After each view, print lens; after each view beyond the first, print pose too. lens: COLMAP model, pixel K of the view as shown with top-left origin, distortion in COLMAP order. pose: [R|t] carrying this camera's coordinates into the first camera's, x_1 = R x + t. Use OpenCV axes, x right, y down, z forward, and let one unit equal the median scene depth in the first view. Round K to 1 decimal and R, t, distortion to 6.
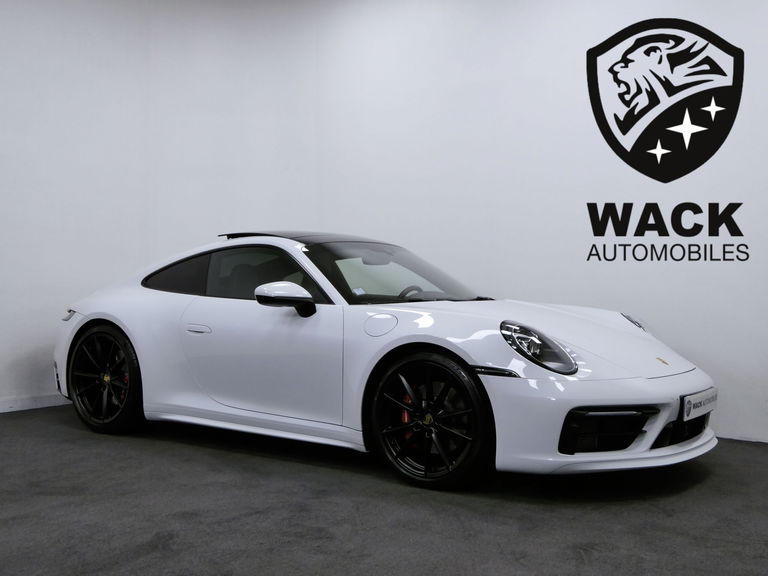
lens RADIAL K [[880.1, 0, 382.1], [0, 880.1, 291.4], [0, 0, 1]] dist [-0.130538, 0.000000]
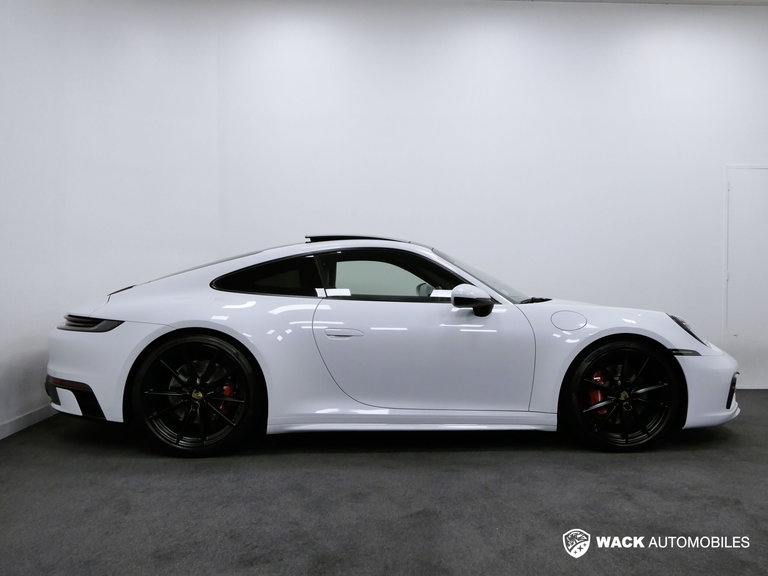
lens RADIAL K [[681.9, 0, 381.0], [0, 681.9, 287.8], [0, 0, 1]] dist [-0.011319, -0.004256]
pose [[0.792662, -0.013273, 0.609516, -0.649452], [0.012082, 0.999909, 0.006061, -0.011759], [-0.609541, 0.002560, 0.792750, 0.371088]]
